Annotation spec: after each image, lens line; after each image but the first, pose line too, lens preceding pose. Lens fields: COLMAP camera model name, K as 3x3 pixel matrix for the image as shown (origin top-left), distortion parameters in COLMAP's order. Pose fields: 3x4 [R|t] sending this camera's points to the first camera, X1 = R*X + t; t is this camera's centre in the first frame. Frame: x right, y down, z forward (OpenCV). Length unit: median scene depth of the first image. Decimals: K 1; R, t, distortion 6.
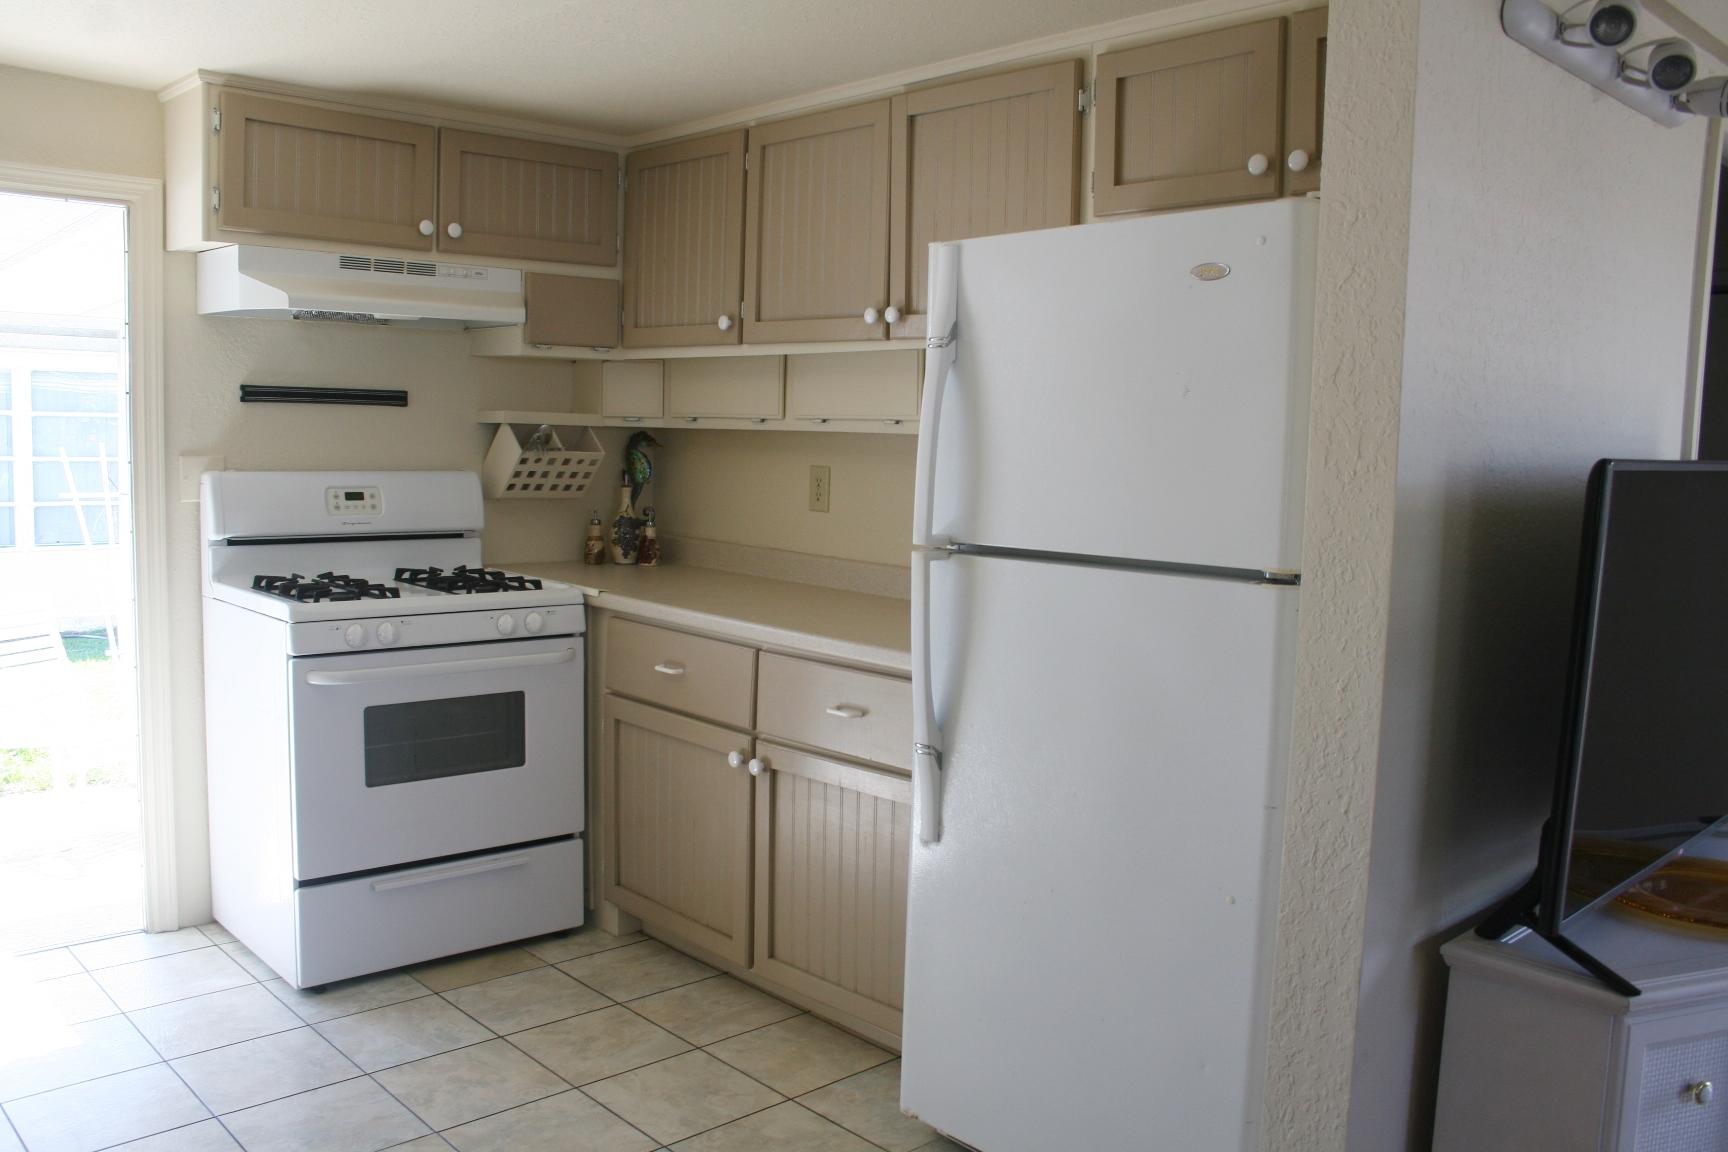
lens RADIAL K [[1417.5, 0, 855.4], [0, 1417.5, 577.2], [0, 0, 1]] dist [-0.158185, 0.131784]
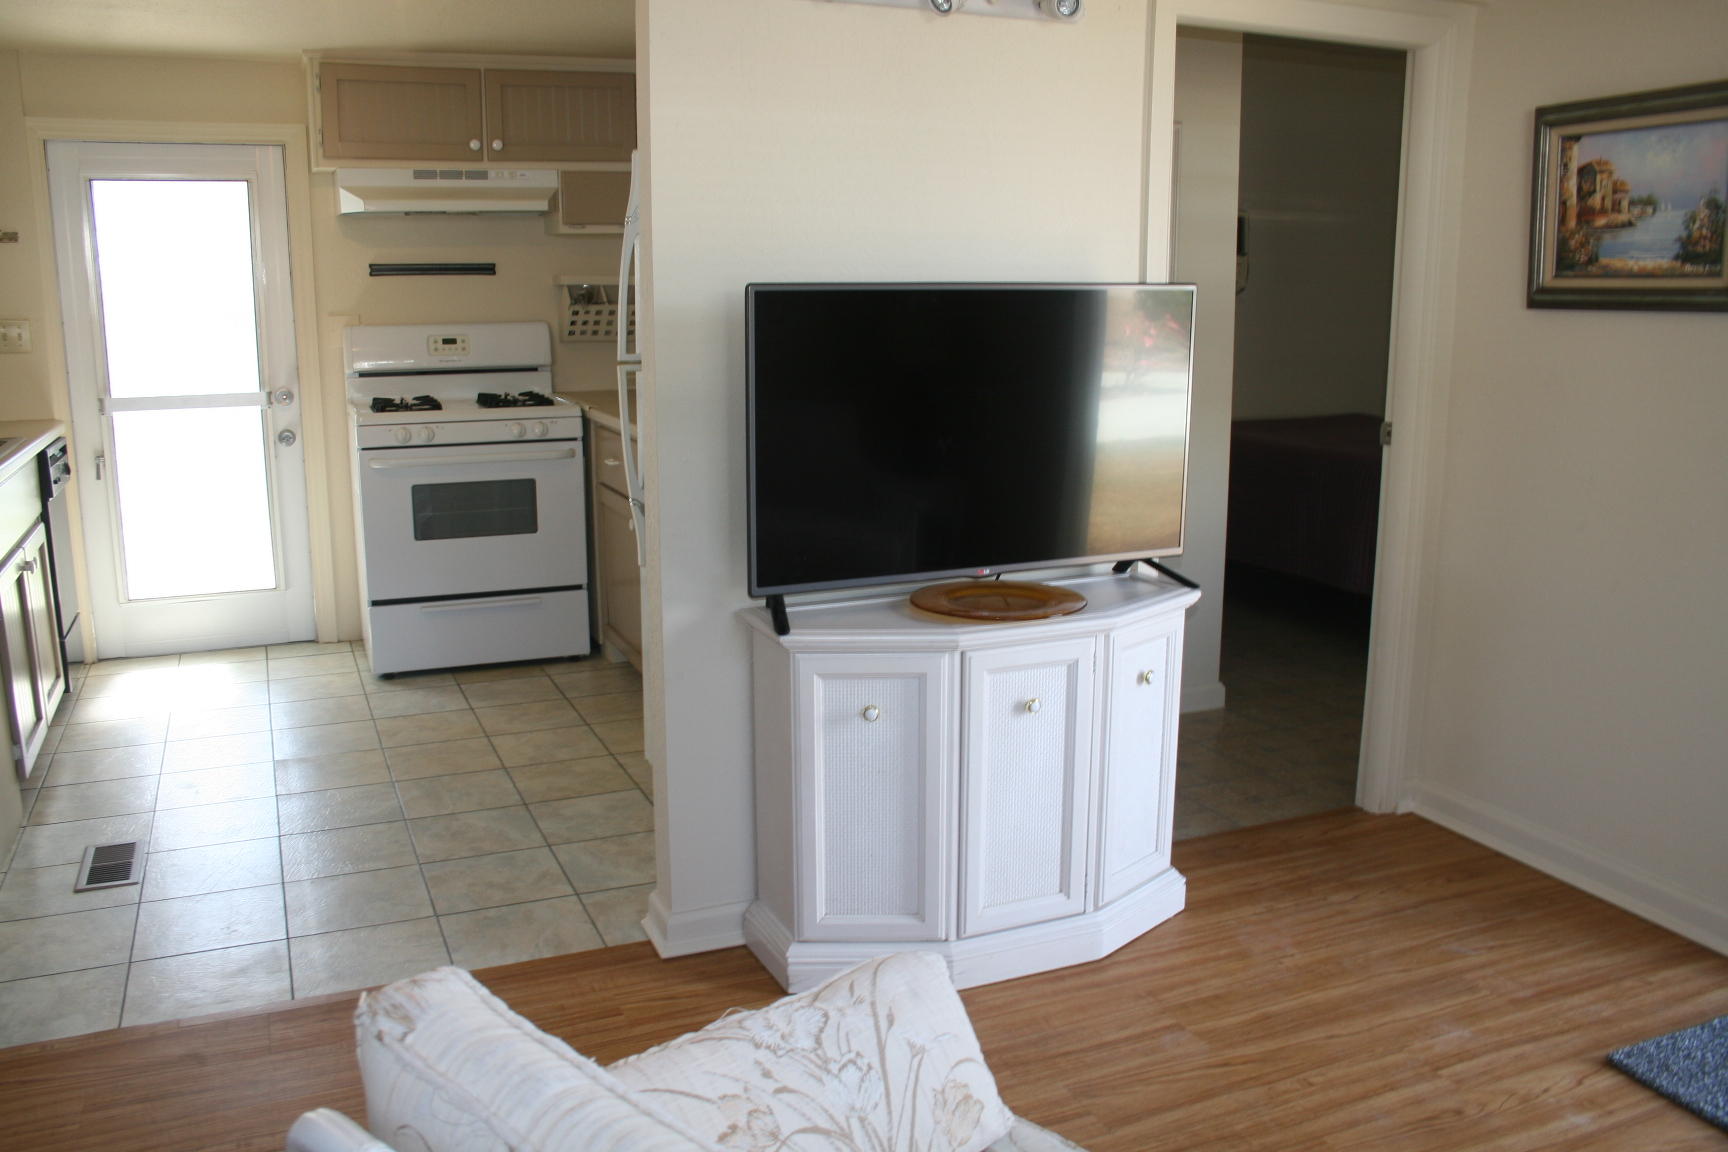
lens RADIAL K [[1417.5, 0, 855.4], [0, 1417.5, 577.2], [0, 0, 1]] dist [-0.158185, 0.131784]
pose [[0.943141, 0.040729, -0.329888, 0.525888], [-0.008233, 0.995022, 0.099311, 0.037034], [0.332291, -0.090948, 0.938782, -0.210156]]
